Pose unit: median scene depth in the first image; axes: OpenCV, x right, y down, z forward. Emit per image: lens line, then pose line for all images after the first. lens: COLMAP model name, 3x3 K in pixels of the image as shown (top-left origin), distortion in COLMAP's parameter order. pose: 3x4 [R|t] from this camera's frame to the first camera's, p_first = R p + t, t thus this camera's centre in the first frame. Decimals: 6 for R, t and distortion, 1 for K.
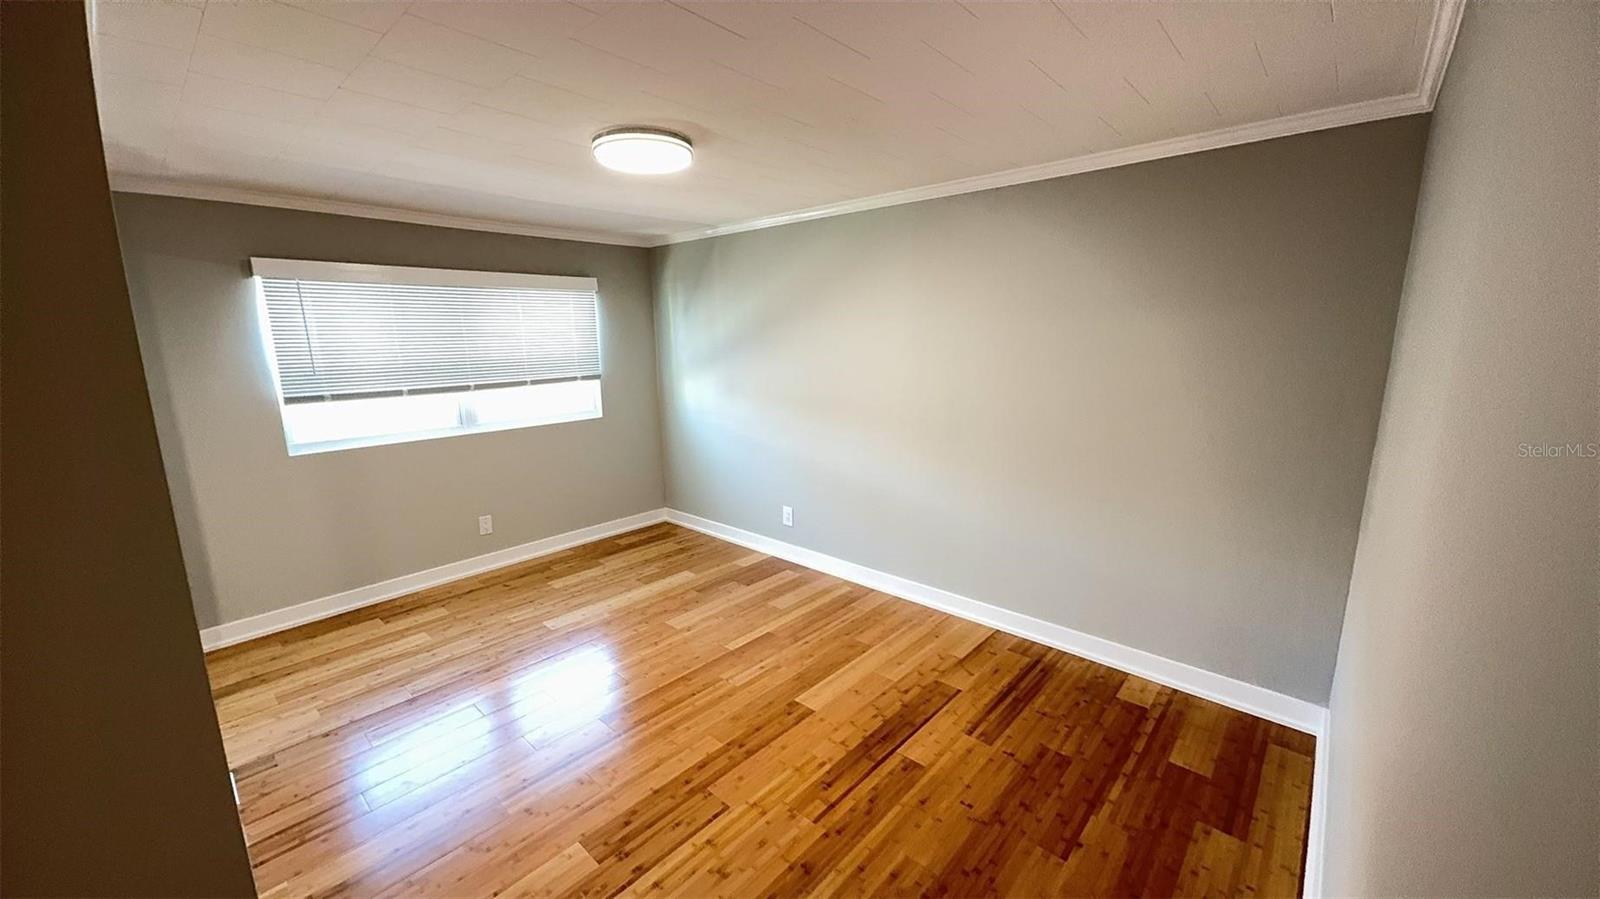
lens RADIAL K [[605.8, 0, 808.3], [0, 605.8, 450.5], [0, 0, 1]] dist [-0.002843, 0.002134]
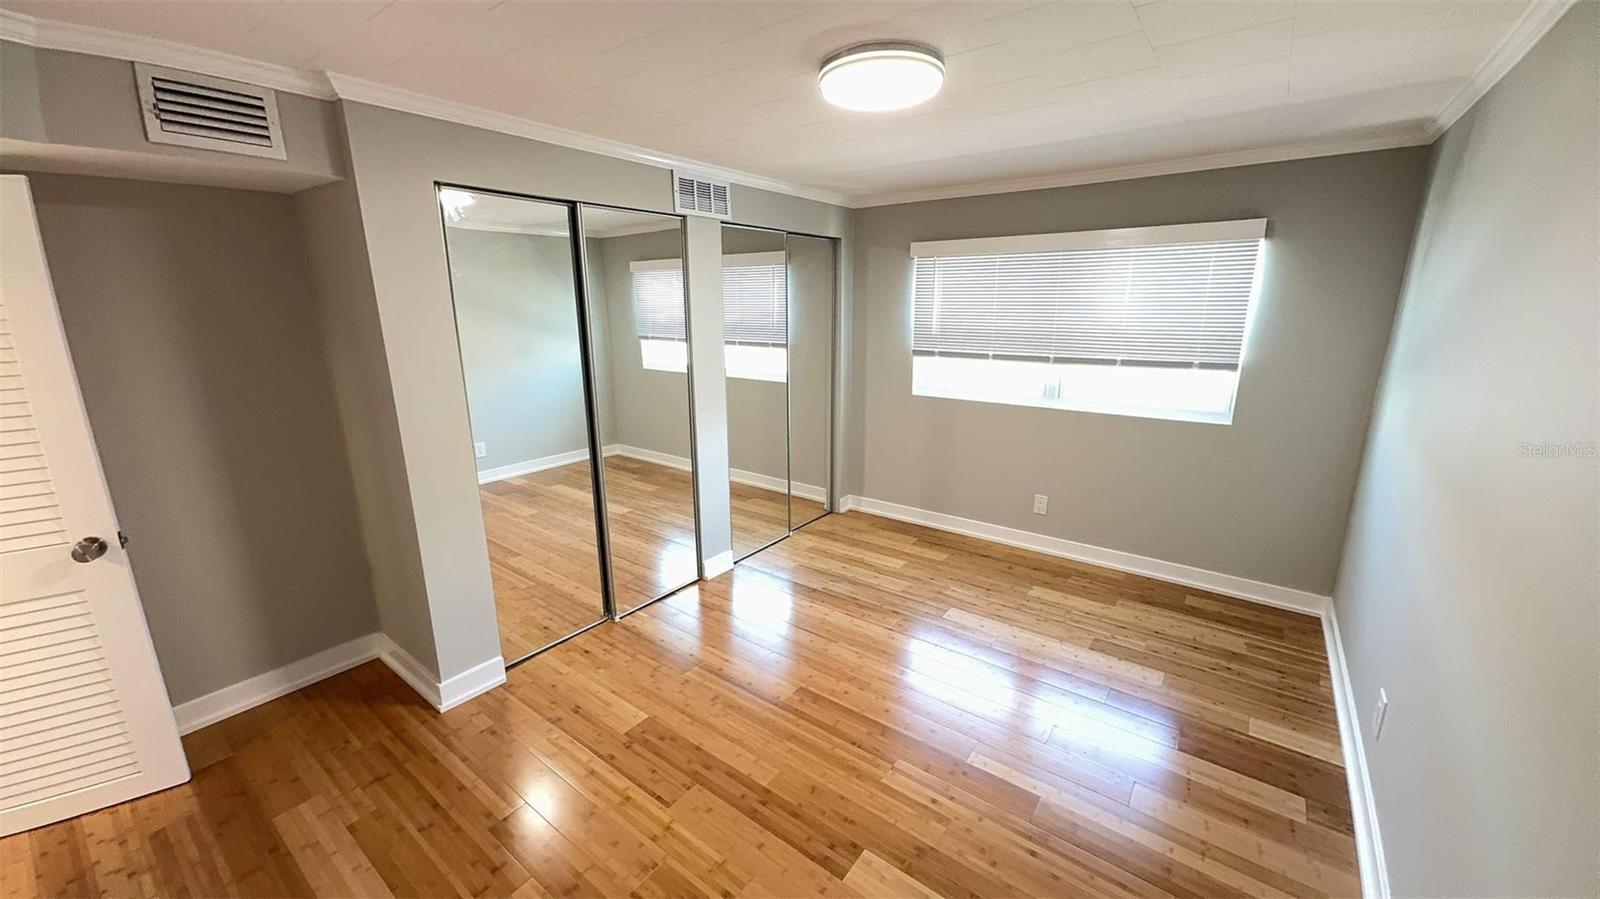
lens RADIAL K [[605.8, 0, 796.4], [0, 605.8, 454.0], [0, 0, 1]] dist [-0.002843, 0.002134]
pose [[0.076342, 0.256889, -0.963421, 0.431206], [-0.187266, 0.952740, 0.239202, -0.139747], [0.979338, 0.162155, 0.120841, 0.637084]]
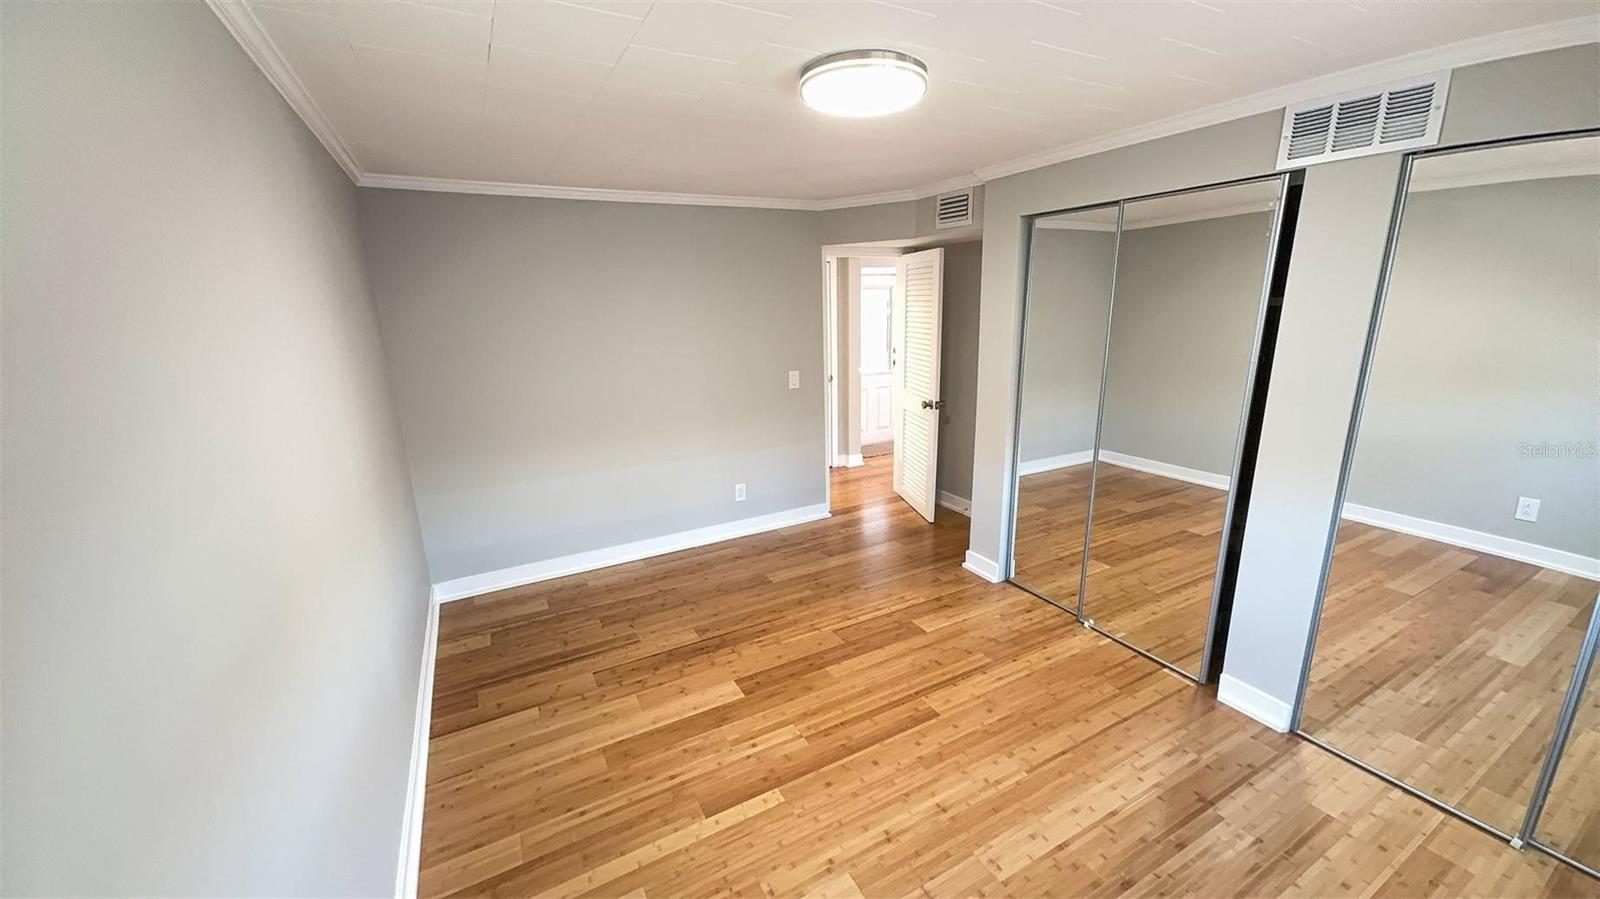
lens RADIAL K [[605.8, 0, 798.0], [0, 605.8, 451.5], [0, 0, 1]] dist [-0.002843, 0.002134]
pose [[-0.937431, -0.048731, 0.344745, -0.352101], [0.103476, 0.906423, 0.409500, -0.284345], [-0.332441, 0.419550, -0.844666, 1.358460]]
